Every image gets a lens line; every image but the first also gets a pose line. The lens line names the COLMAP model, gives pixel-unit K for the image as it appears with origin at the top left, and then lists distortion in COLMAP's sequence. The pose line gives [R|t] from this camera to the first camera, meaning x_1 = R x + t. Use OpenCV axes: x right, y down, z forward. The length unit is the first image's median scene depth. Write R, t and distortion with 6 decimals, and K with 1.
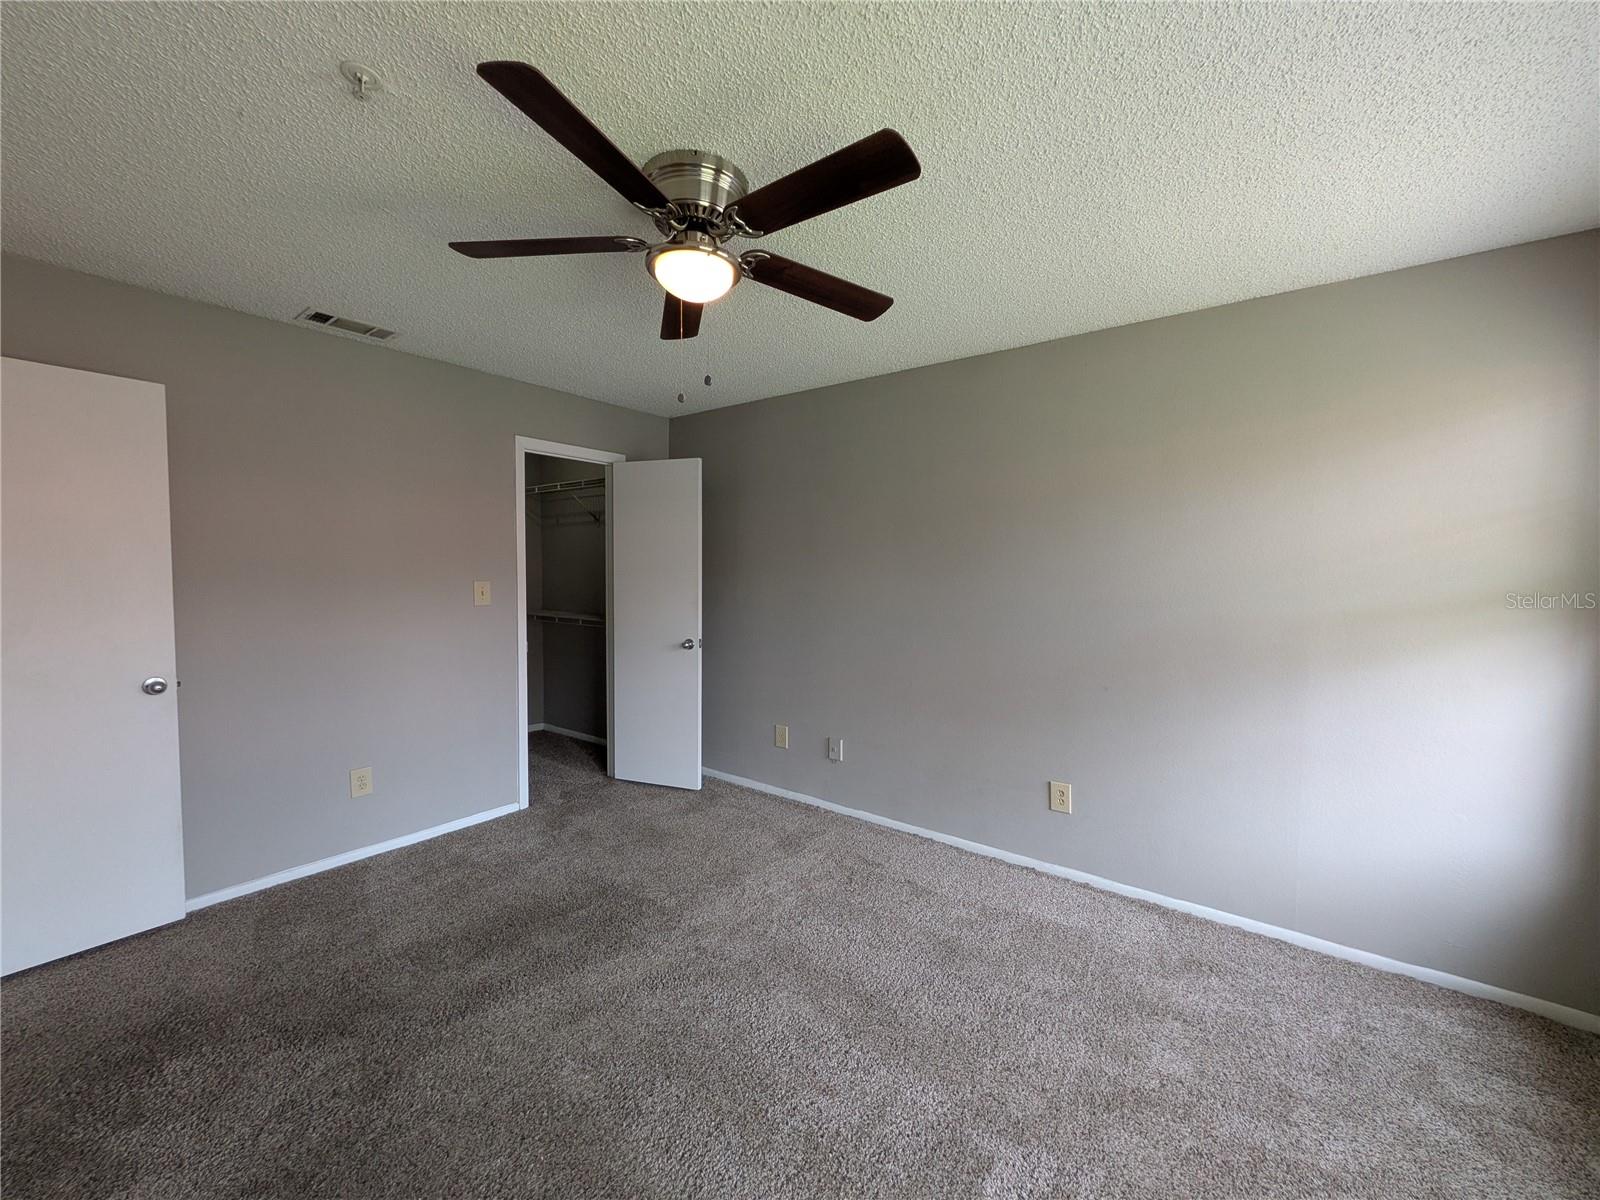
lens RADIAL K [[633.9, 0, 799.3], [0, 633.9, 601.1], [0, 0, 1]] dist [-0.002691, -0.000109]
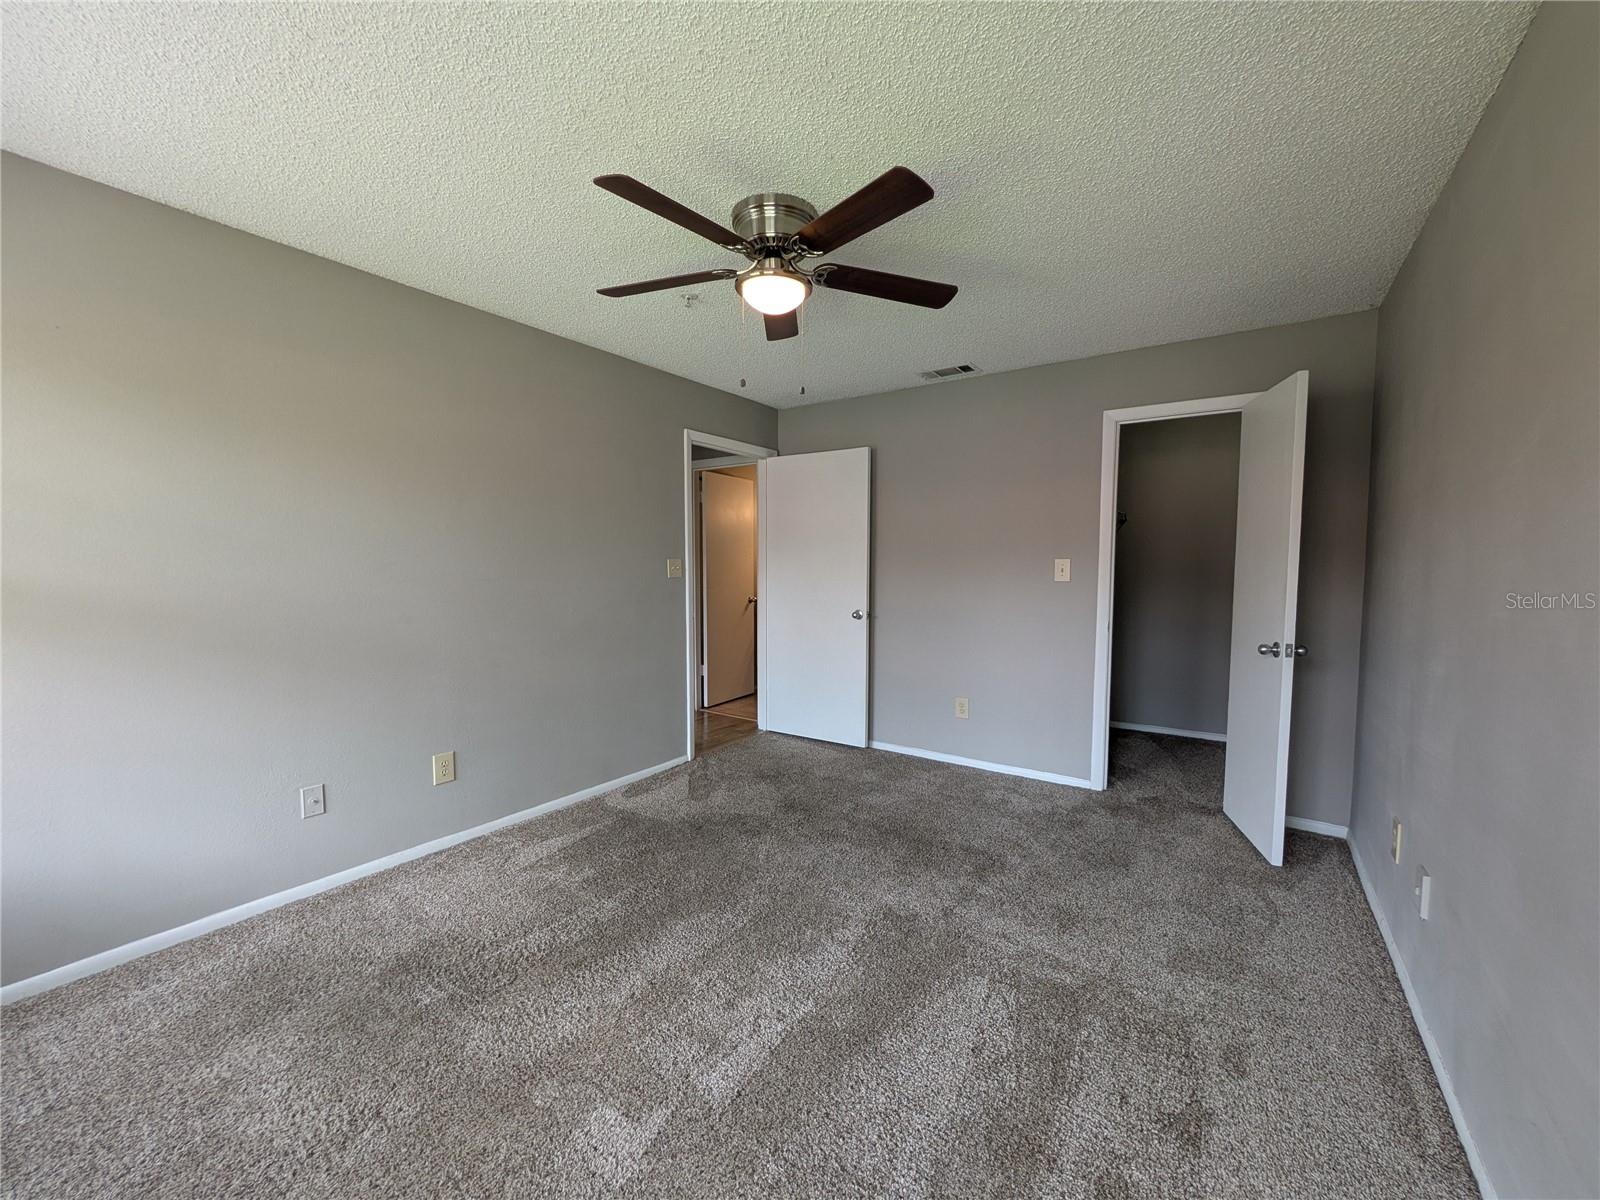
lens RADIAL K [[633.9, 0, 799.3], [0, 633.9, 601.1], [0, 0, 1]] dist [-0.002691, -0.000109]
pose [[0.041822, 0.053285, -0.997703, 0.626222], [-0.047644, 0.997547, 0.051279, 0.006831], [0.997988, 0.045389, 0.044258, 0.585860]]
